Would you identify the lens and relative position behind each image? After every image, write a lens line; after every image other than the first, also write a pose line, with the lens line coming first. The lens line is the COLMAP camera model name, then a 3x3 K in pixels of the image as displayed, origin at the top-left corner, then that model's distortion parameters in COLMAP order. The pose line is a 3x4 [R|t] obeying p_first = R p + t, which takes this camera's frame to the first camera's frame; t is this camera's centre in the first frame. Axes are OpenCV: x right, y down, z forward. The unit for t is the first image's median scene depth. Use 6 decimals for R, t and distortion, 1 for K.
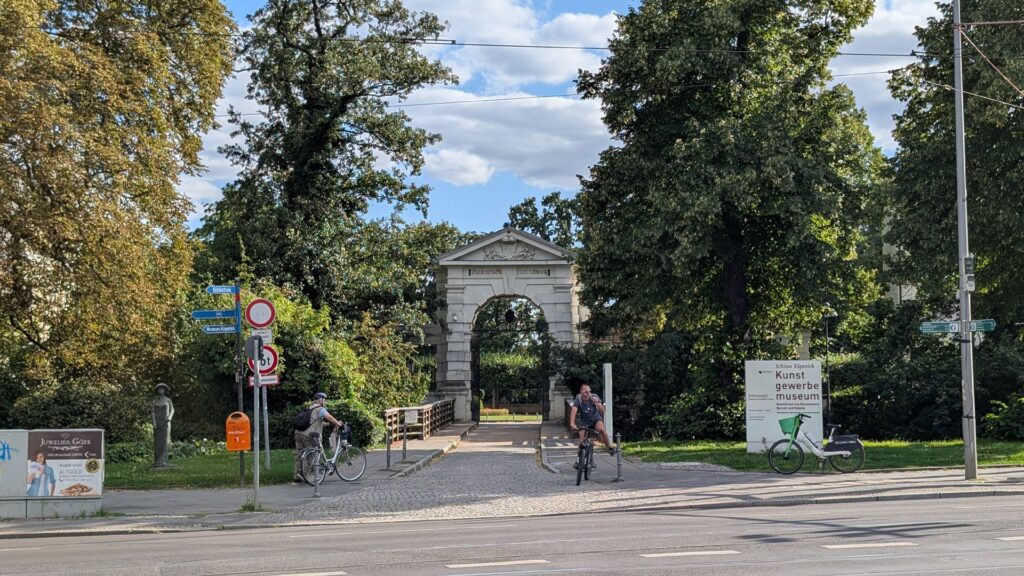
lens RADIAL K [[1243.8, 0, 515.3], [0, 1243.8, 272.9], [0, 0, 1]] dist [0.182602, -0.586270]
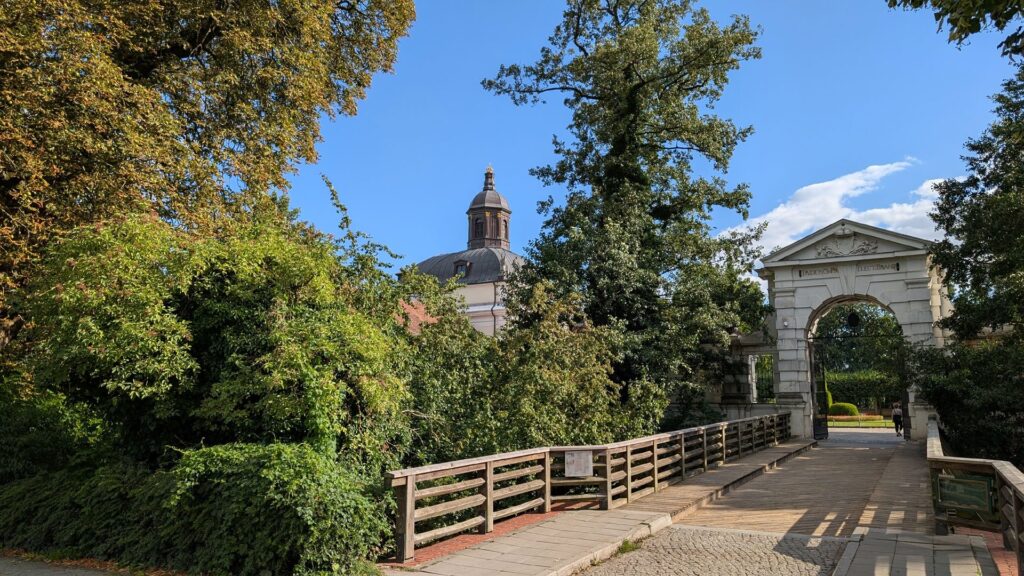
lens RADIAL K [[757.7, 0, 507.6], [0, 757.7, 284.4], [0, 0, 1]] dist [0.011398, -0.000320]
pose [[0.888759, -0.066850, -0.453473, 0.024902], [0.042553, 0.997069, -0.063586, 0.034071], [0.456395, 0.037216, 0.888999, 0.409249]]
